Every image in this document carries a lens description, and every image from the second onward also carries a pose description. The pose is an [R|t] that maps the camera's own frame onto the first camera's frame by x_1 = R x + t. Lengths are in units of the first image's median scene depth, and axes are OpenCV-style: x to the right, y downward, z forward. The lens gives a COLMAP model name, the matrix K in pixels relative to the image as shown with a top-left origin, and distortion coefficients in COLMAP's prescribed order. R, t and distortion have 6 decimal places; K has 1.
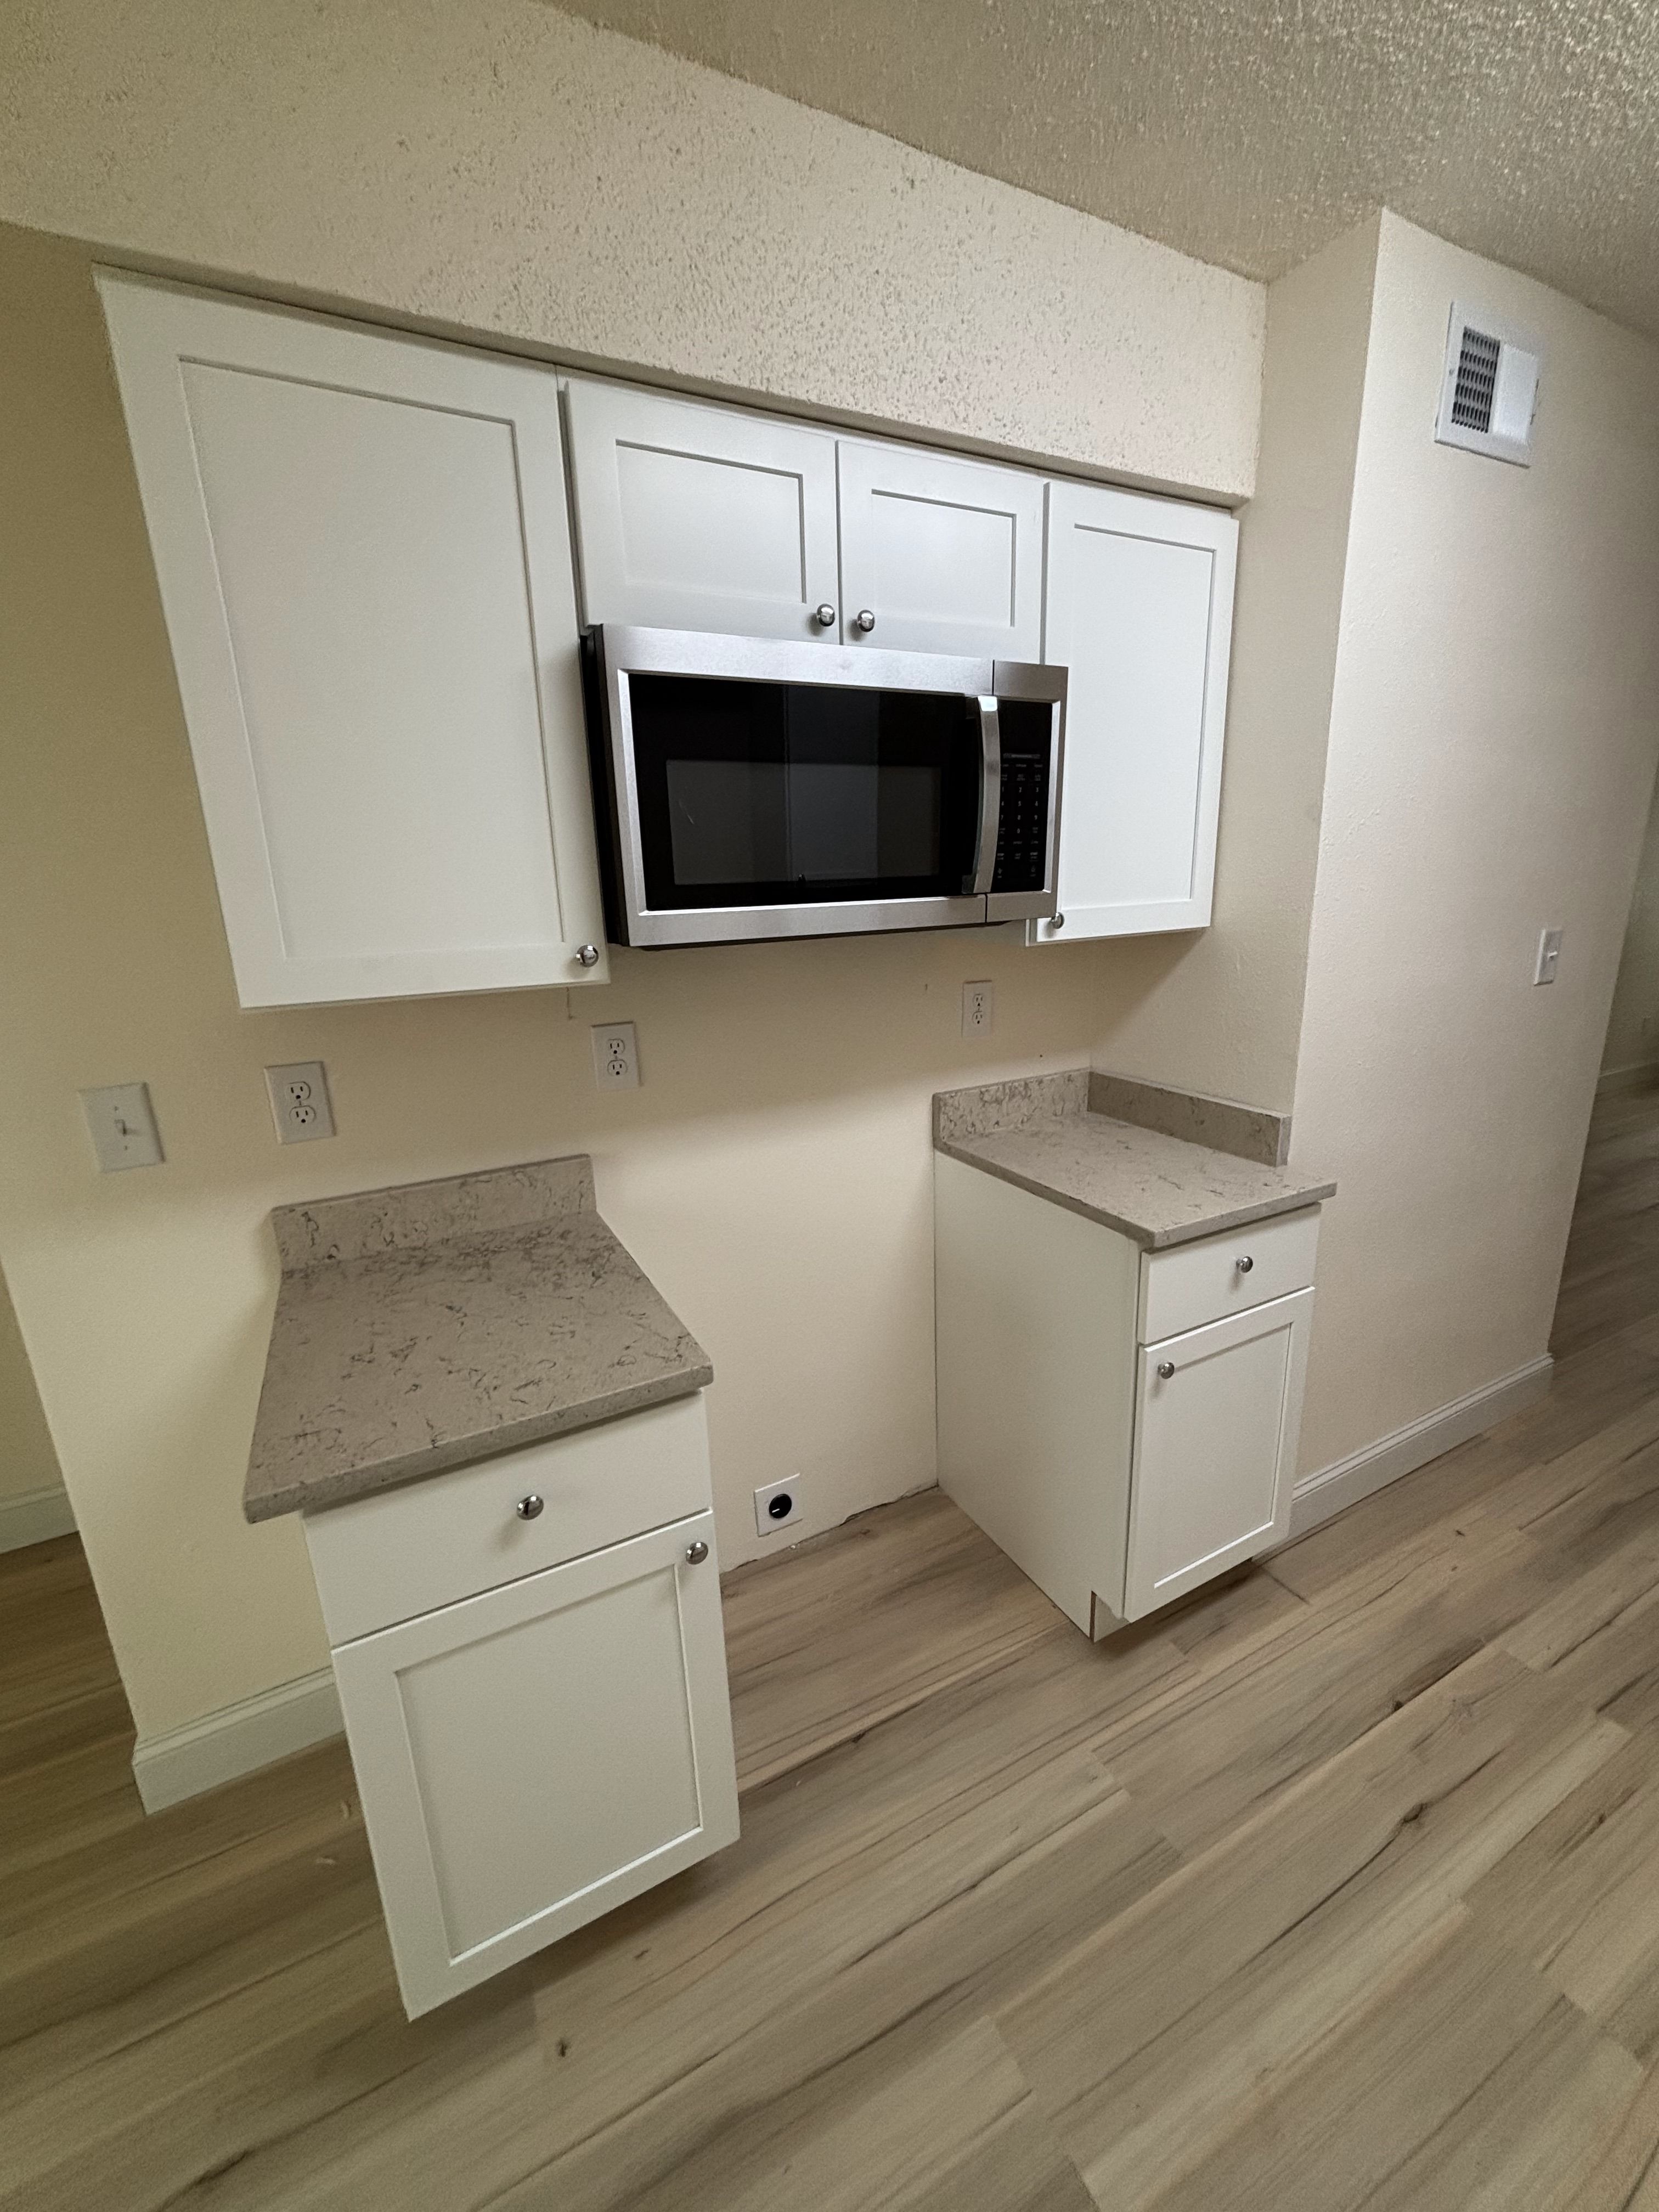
lens RADIAL K [[892.9, 0, 830.9], [0, 892.9, 1097.9], [0, 0, 1]] dist [0.001030, 0.000188]
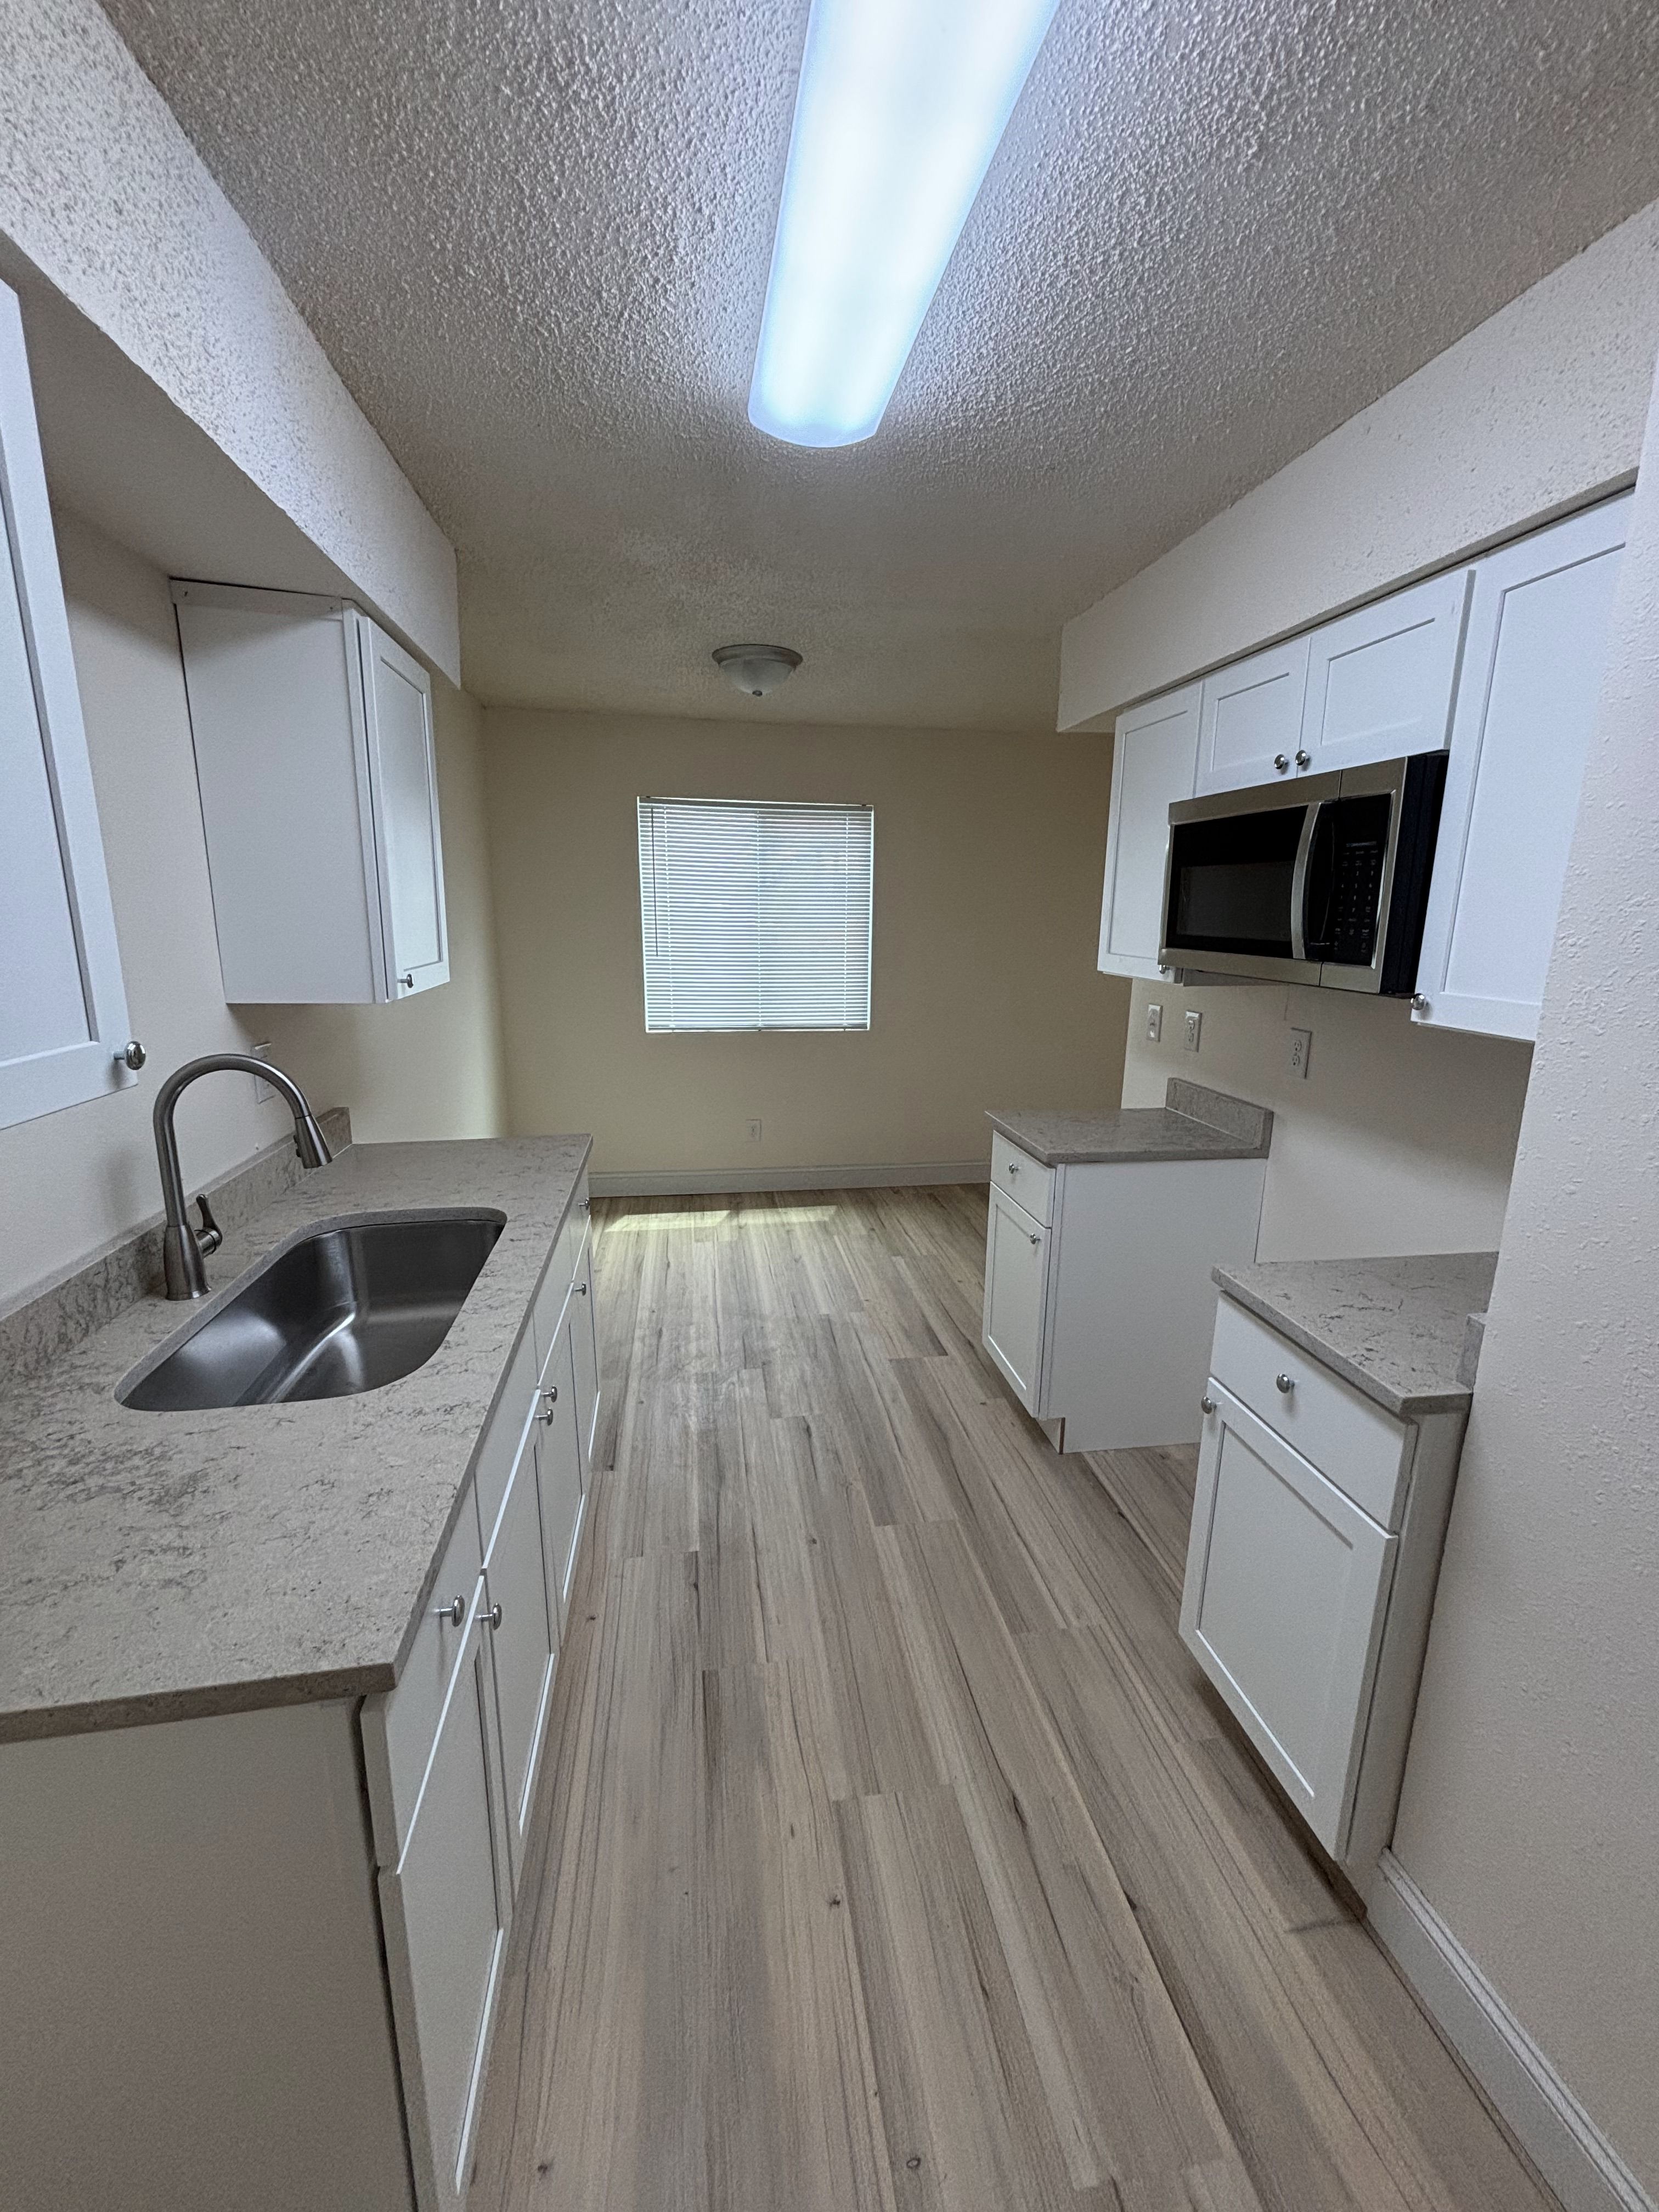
lens RADIAL K [[883.0, 0, 836.0], [0, 883.0, 1096.2], [0, 0, 1]] dist [0.001623, 0.000256]
pose [[-0.311201, 0.227325, -0.922755, 1.478626], [-0.243543, 0.919468, 0.308650, -0.270496], [0.918608, 0.320782, -0.230776, 0.745294]]
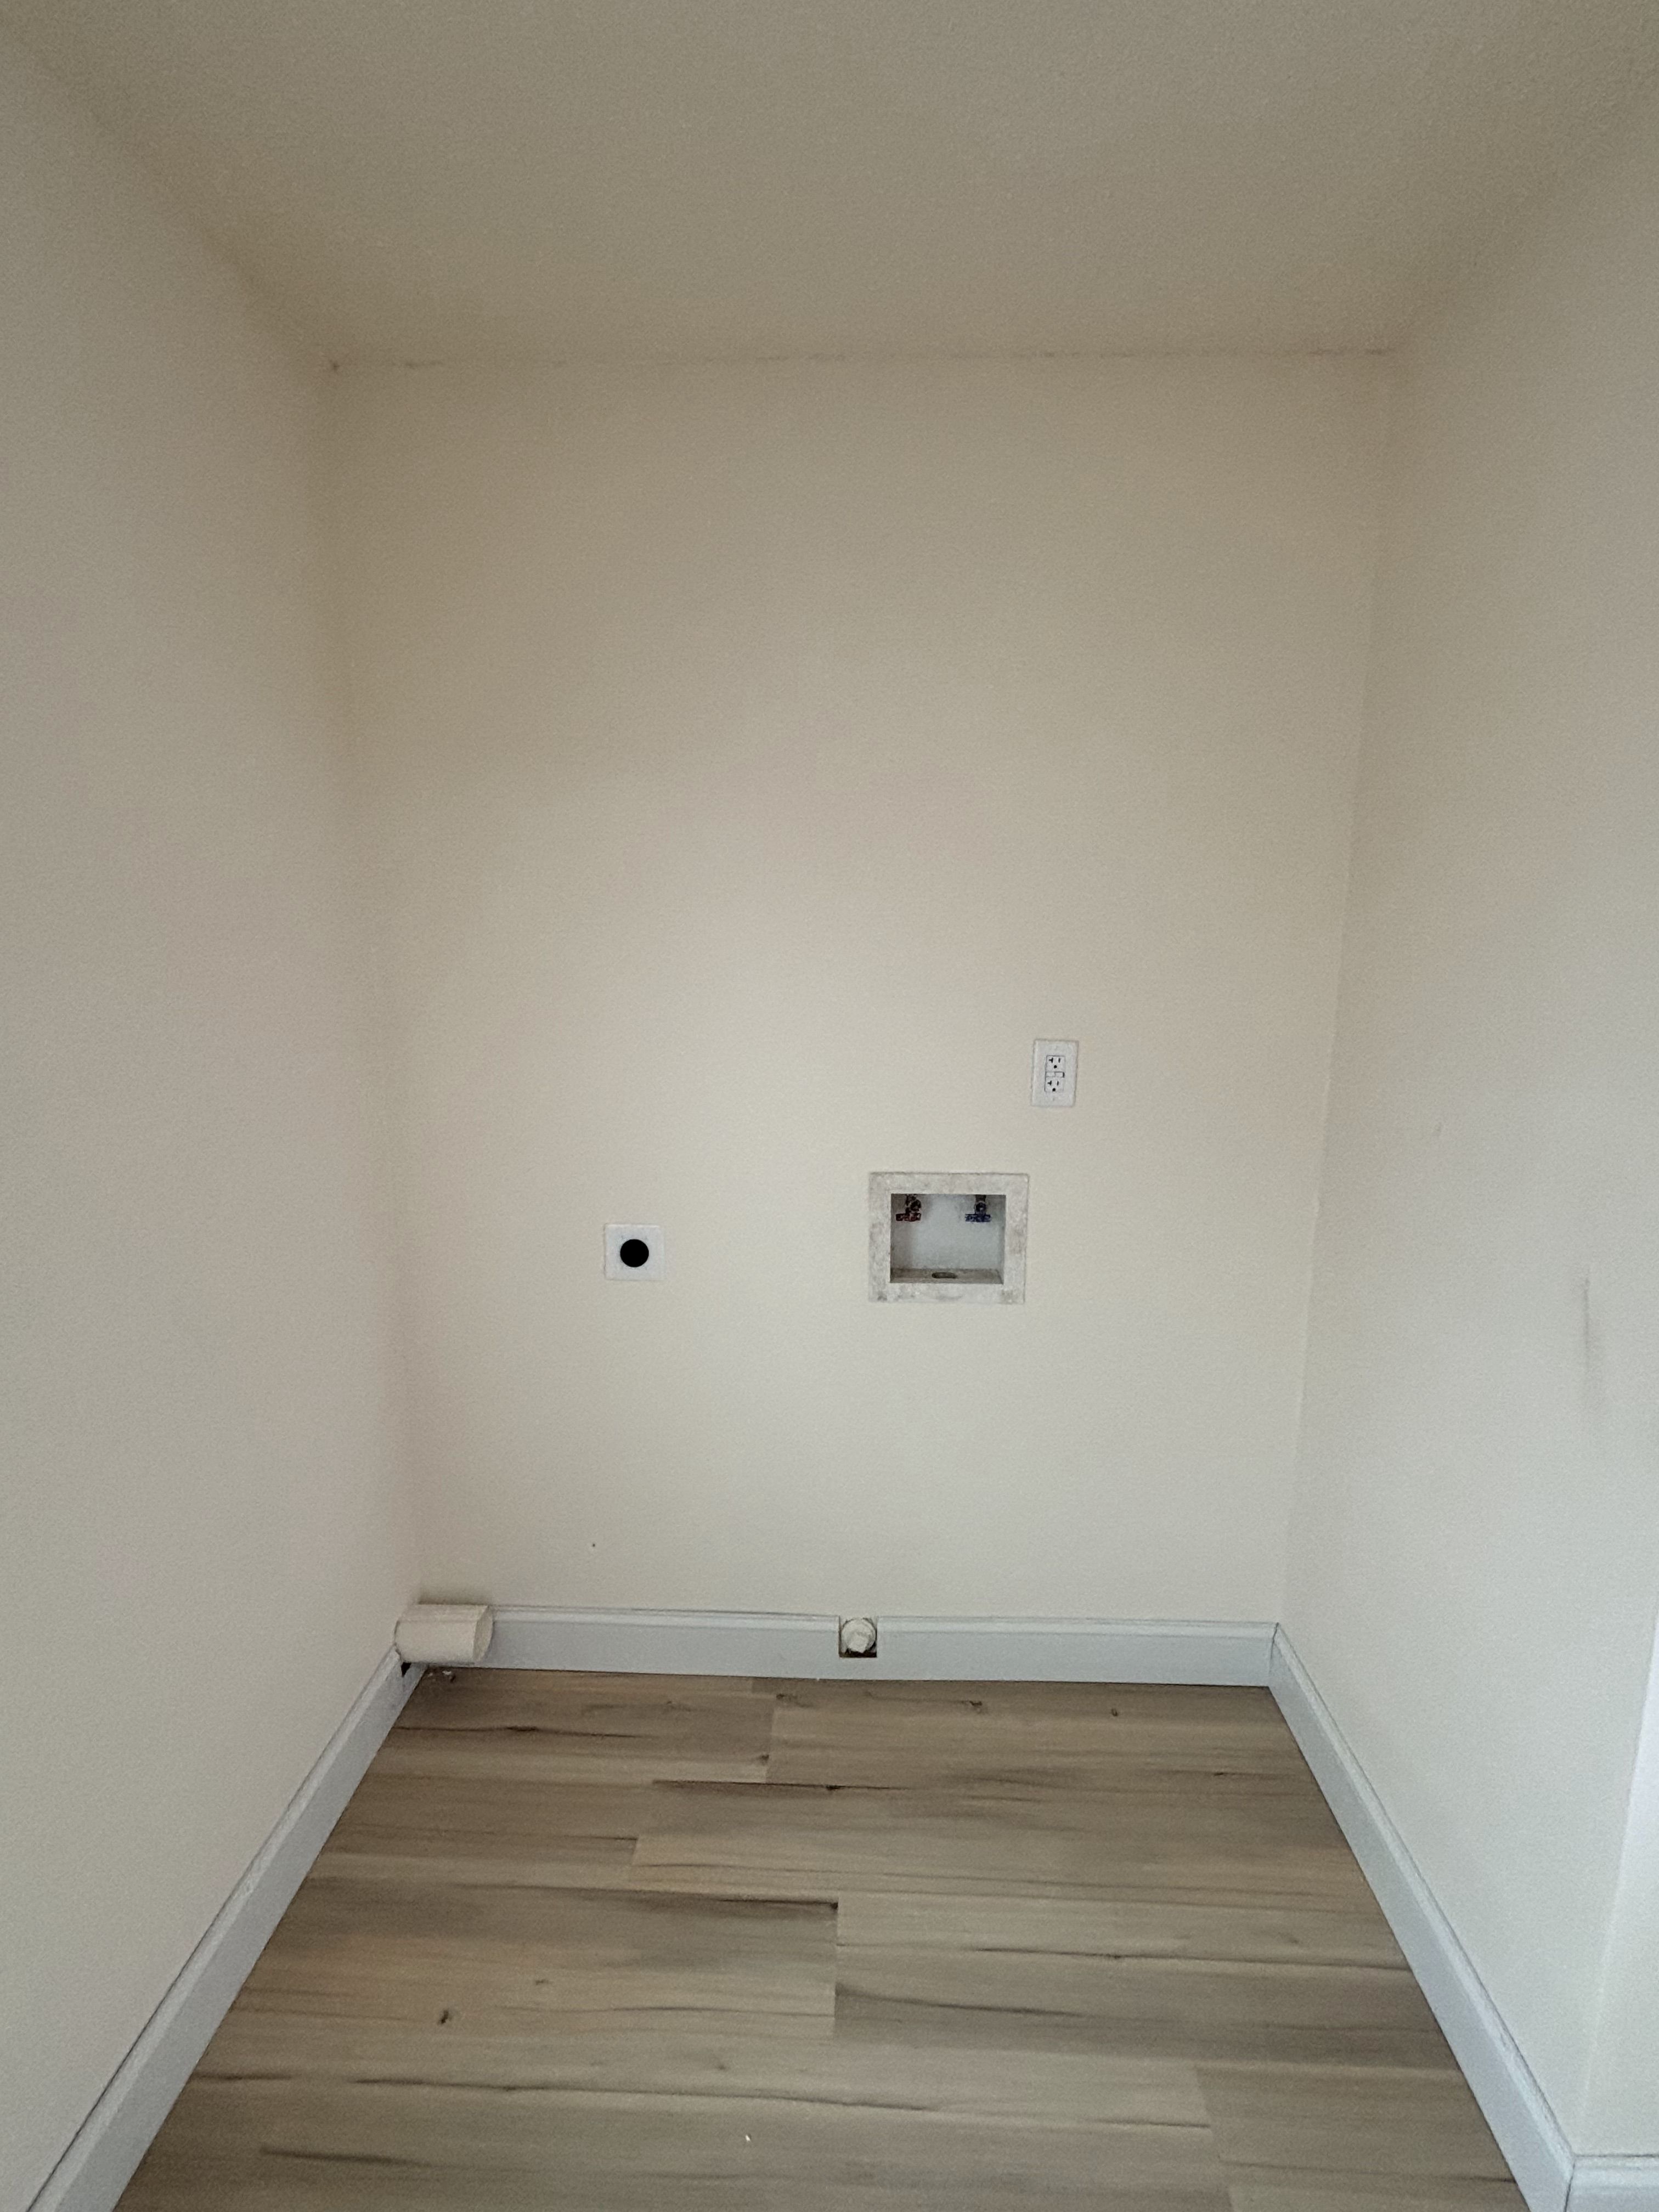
lens RADIAL K [[1071.1, 0, 840.6], [0, 1071.1, 1077.1], [0, 0, 1]] dist [0.001927, 0.000316]
pose [[0.871313, 0.120698, -0.475653, -0.990819], [-0.161351, 0.985852, -0.045404, 0.022888], [0.463443, 0.116308, 0.878461, -0.100381]]
